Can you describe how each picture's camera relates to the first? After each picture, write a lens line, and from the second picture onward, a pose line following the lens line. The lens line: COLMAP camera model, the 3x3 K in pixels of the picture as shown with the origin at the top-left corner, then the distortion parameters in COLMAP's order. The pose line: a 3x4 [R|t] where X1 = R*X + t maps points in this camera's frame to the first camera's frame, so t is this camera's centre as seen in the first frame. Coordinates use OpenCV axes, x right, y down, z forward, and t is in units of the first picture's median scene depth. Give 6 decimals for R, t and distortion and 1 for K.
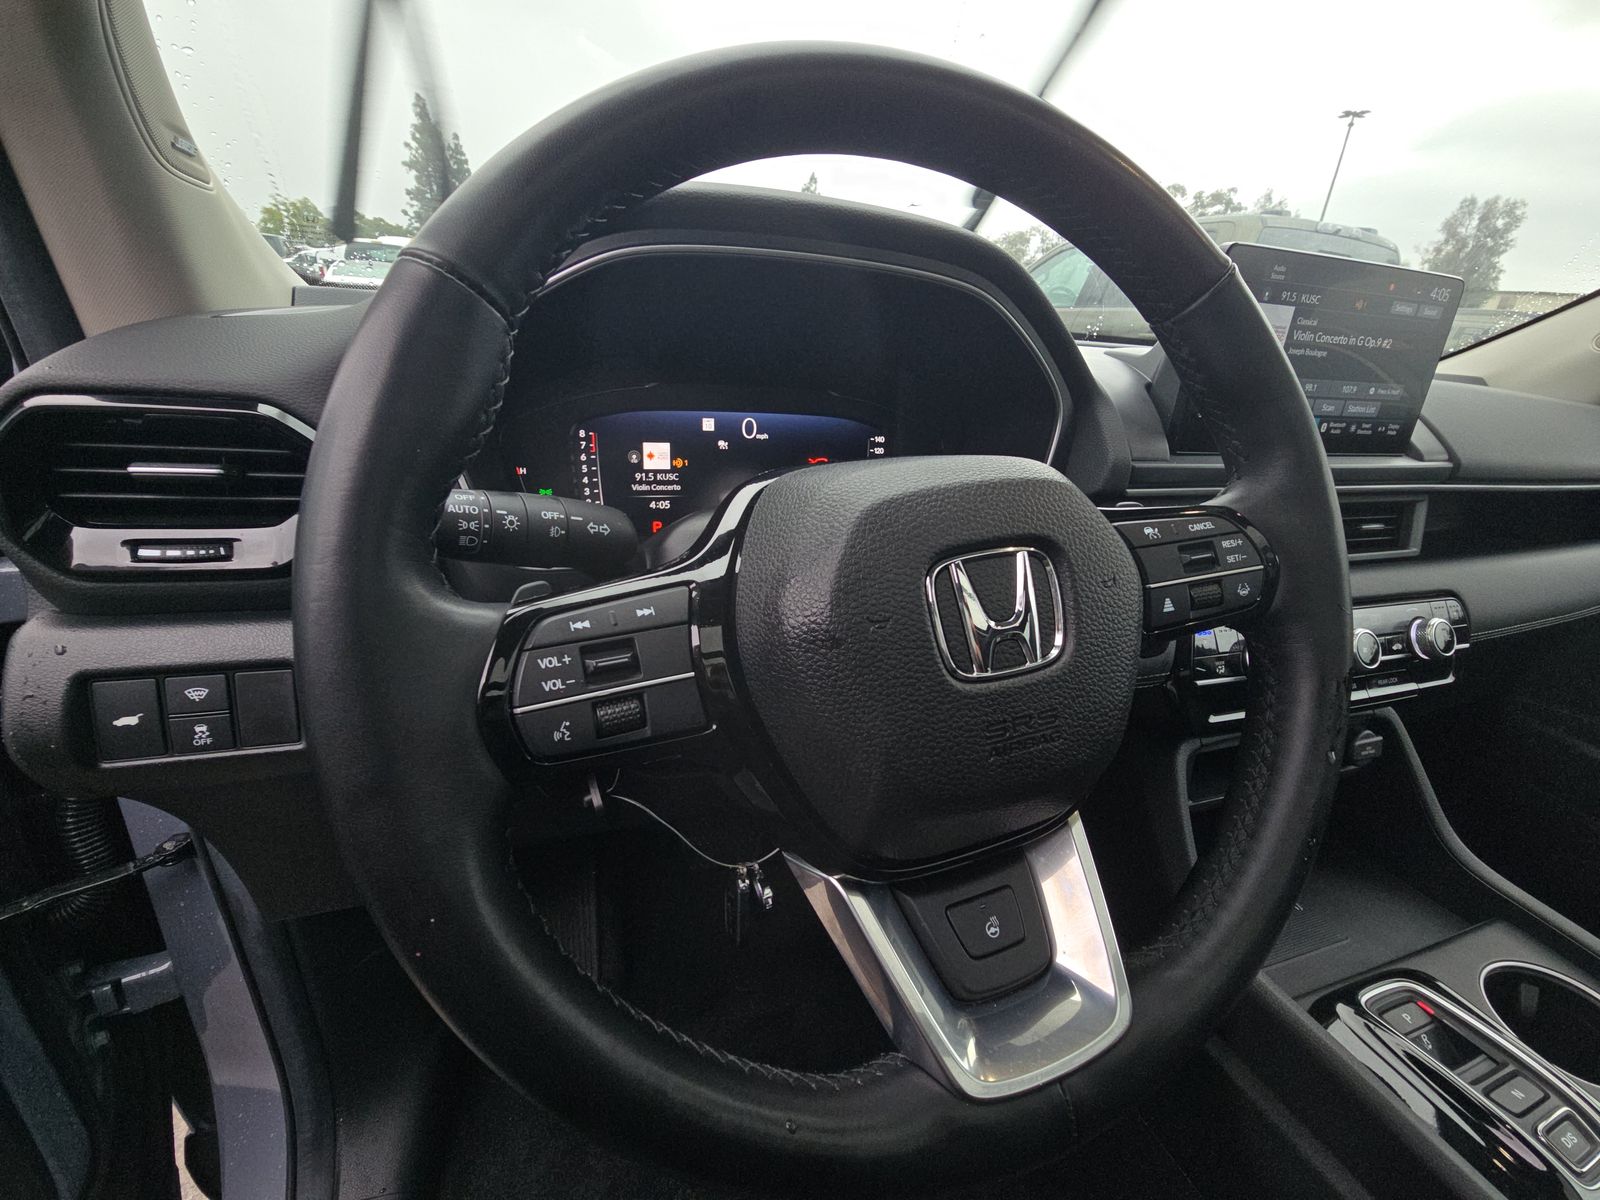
lens RADIAL K [[653.1, 0, 789.3], [0, 653.1, 593.8], [0, 0, 1]] dist [-0.002723, -0.002768]
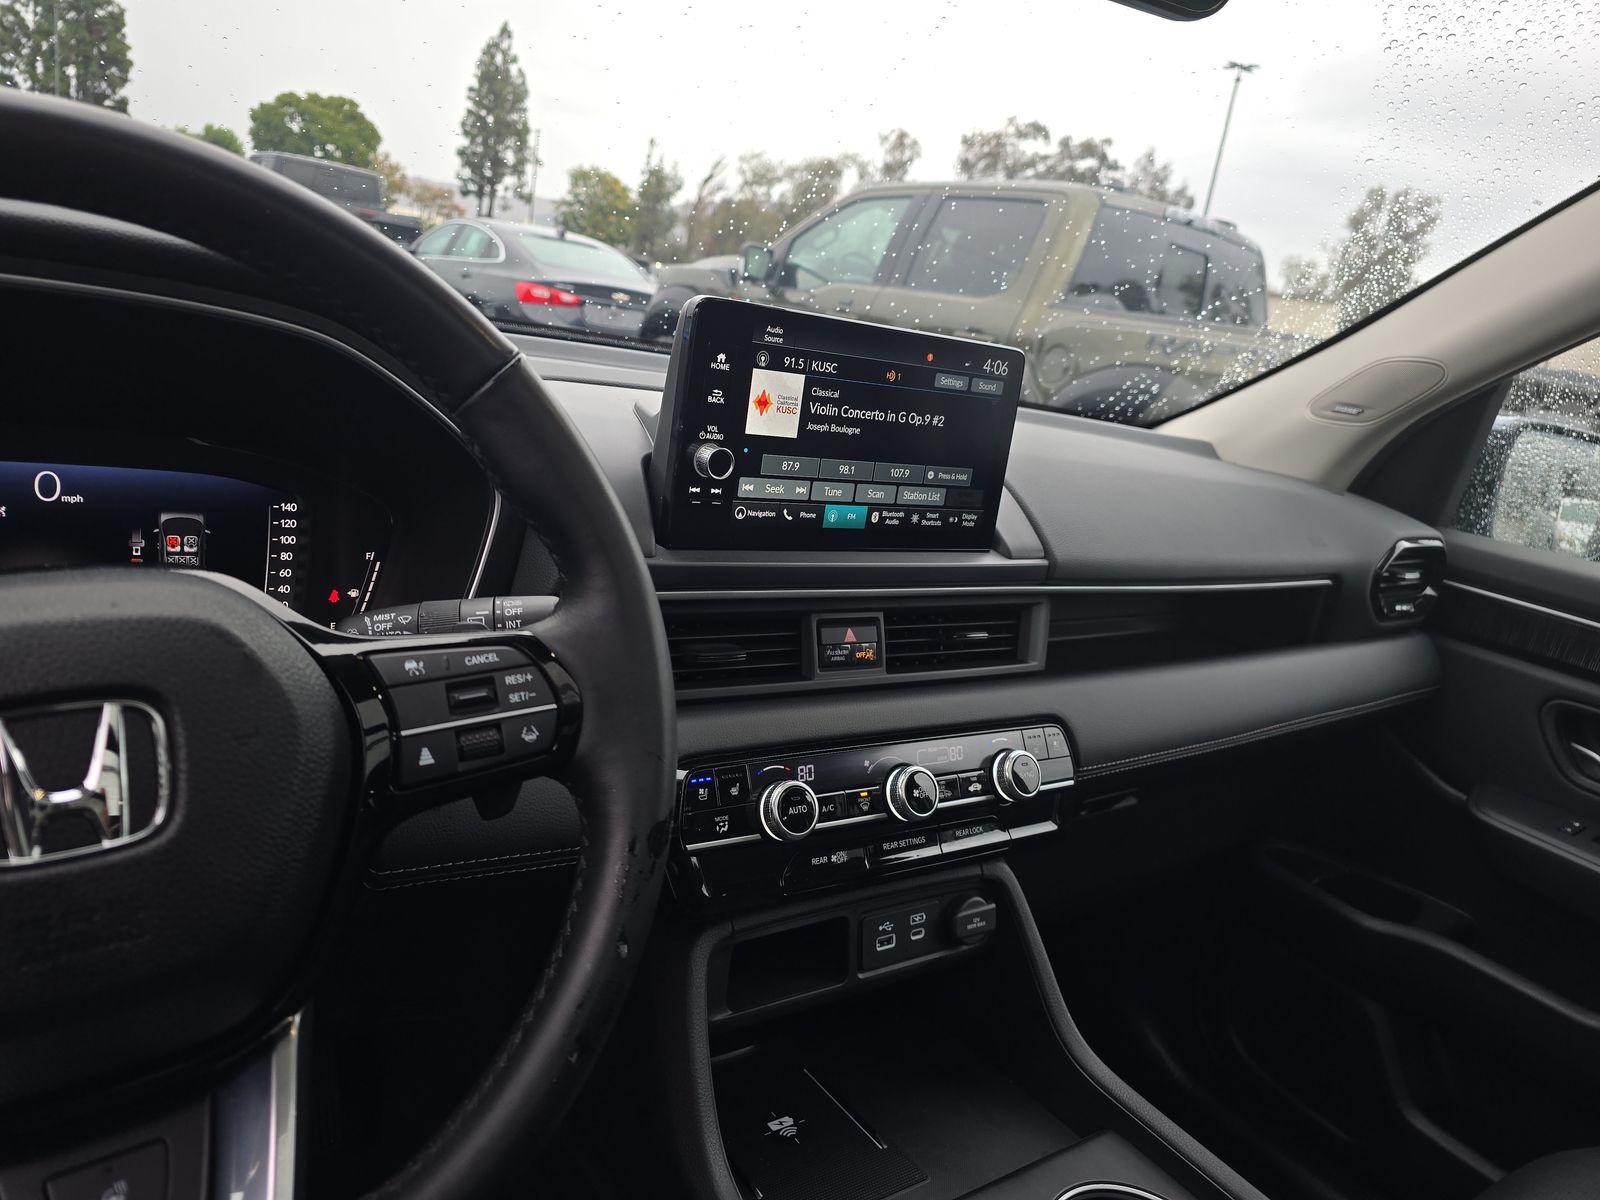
lens RADIAL K [[1098.3, 0, 801.2], [0, 1098.3, 591.8], [0, 0, 1]] dist [0.035564, -0.025069]
pose [[0.953652, 0.015966, 0.300488, 0.331622], [0.017581, 0.993929, -0.108608, -0.015948], [-0.300398, 0.108857, 0.947582, -0.266149]]
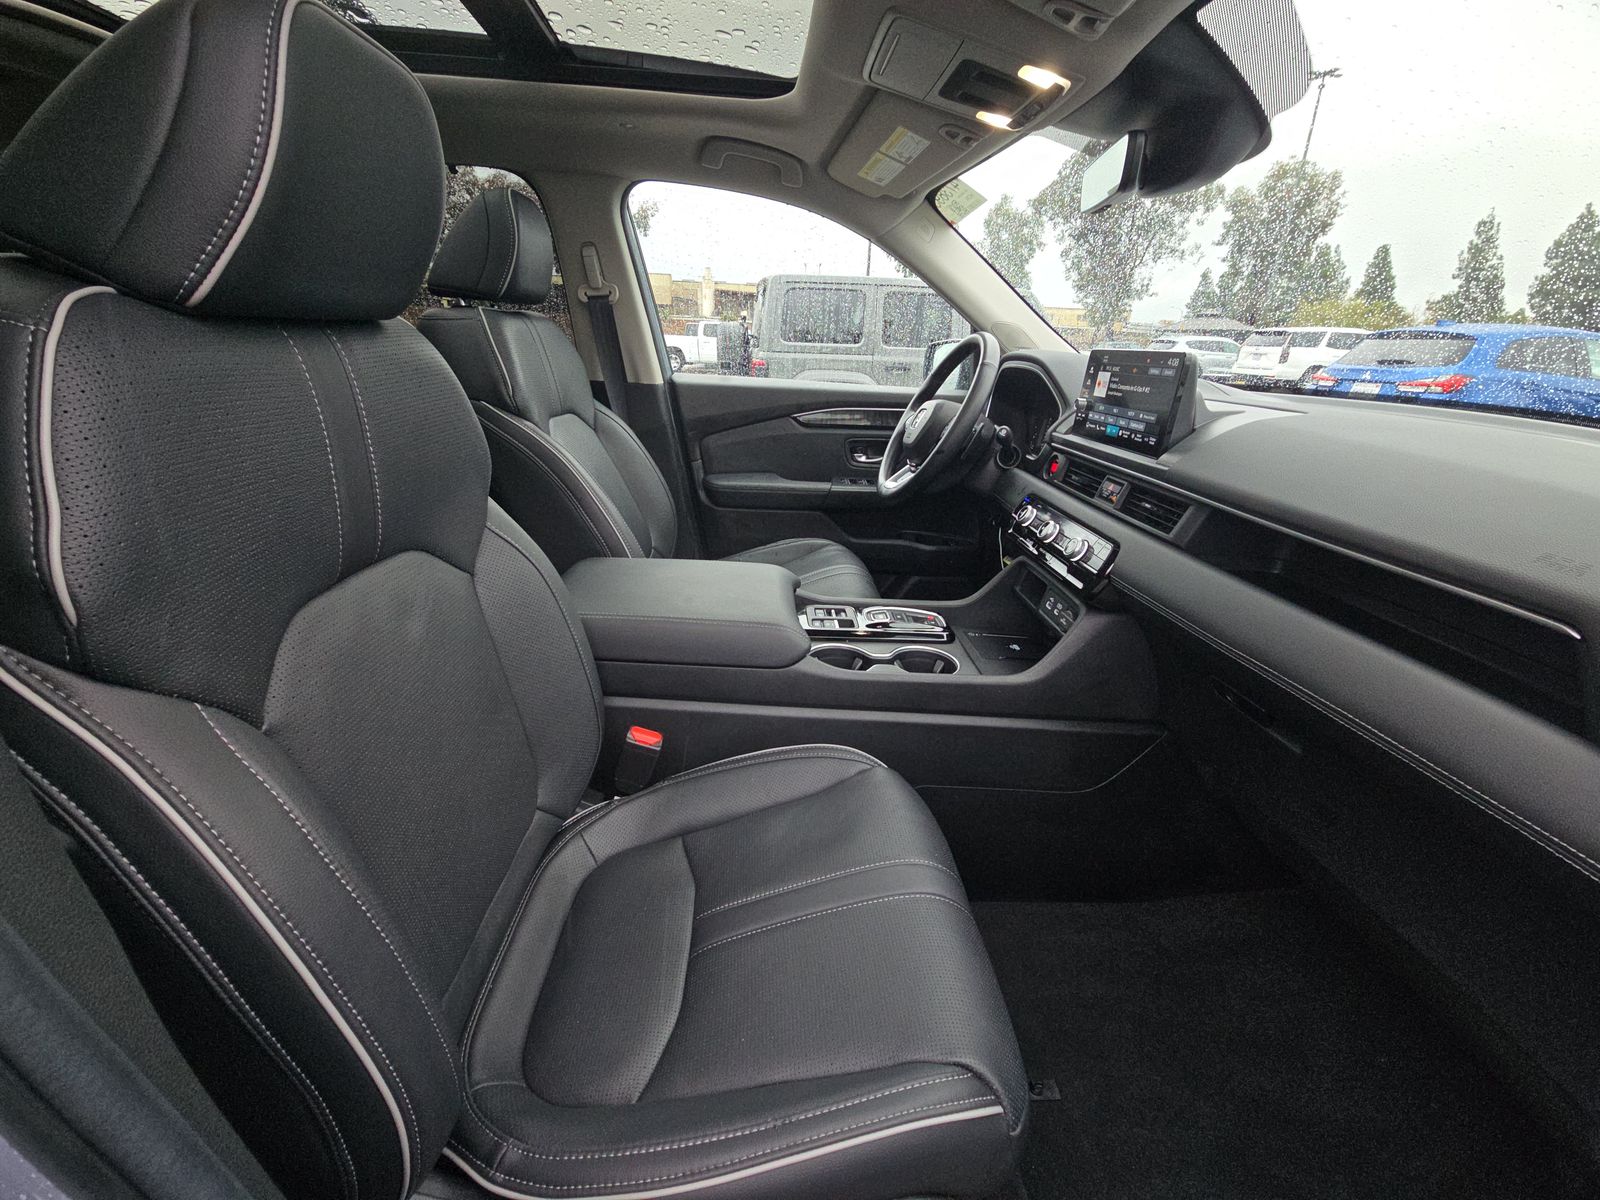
lens RADIAL K [[653.1, 0, 802.2], [0, 653.1, 591.7], [0, 0, 1]] dist [-0.002723, -0.002768]
pose [[-0.238787, 0.275187, -0.931264, 3.017314], [-0.434906, 0.827144, 0.355934, -0.149158], [0.868238, 0.490005, -0.077830, 0.582754]]
